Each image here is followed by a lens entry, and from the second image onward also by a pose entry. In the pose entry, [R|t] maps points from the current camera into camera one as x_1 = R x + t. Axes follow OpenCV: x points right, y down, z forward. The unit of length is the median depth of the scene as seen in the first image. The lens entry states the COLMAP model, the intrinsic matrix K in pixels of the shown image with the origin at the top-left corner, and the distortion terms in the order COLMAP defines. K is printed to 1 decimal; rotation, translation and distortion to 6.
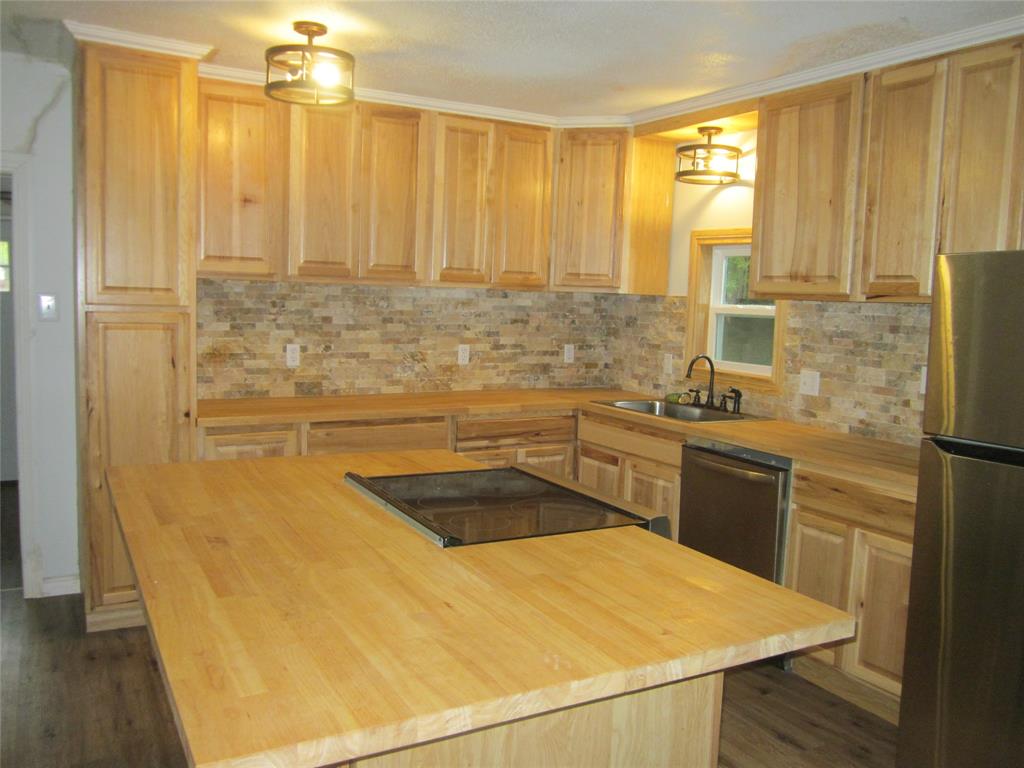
lens RADIAL K [[850.6, 0, 516.7], [0, 850.6, 380.9], [0, 0, 1]] dist [-0.046244, 0.004482]
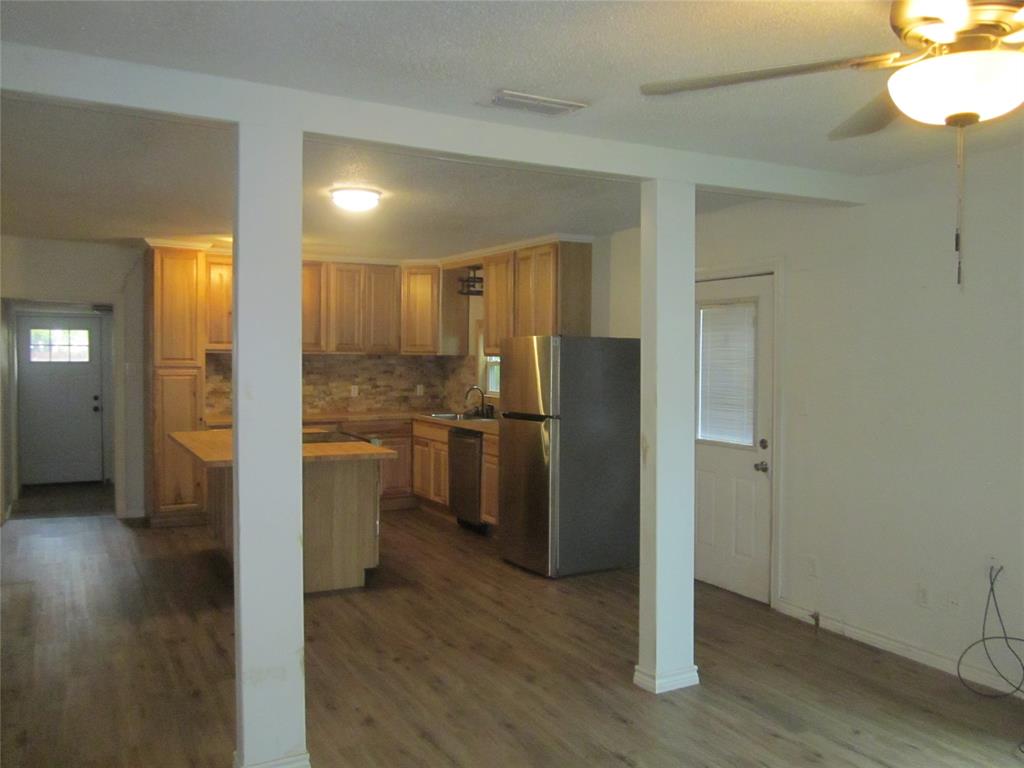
lens RADIAL K [[850.6, 0, 516.7], [0, 850.6, 380.9], [0, 0, 1]] dist [-0.046244, 0.004482]
pose [[0.999697, -0.023082, -0.008558, 0.302733], [0.022444, 0.997408, -0.068356, 0.079374], [0.010114, 0.068144, 0.997624, -0.798220]]
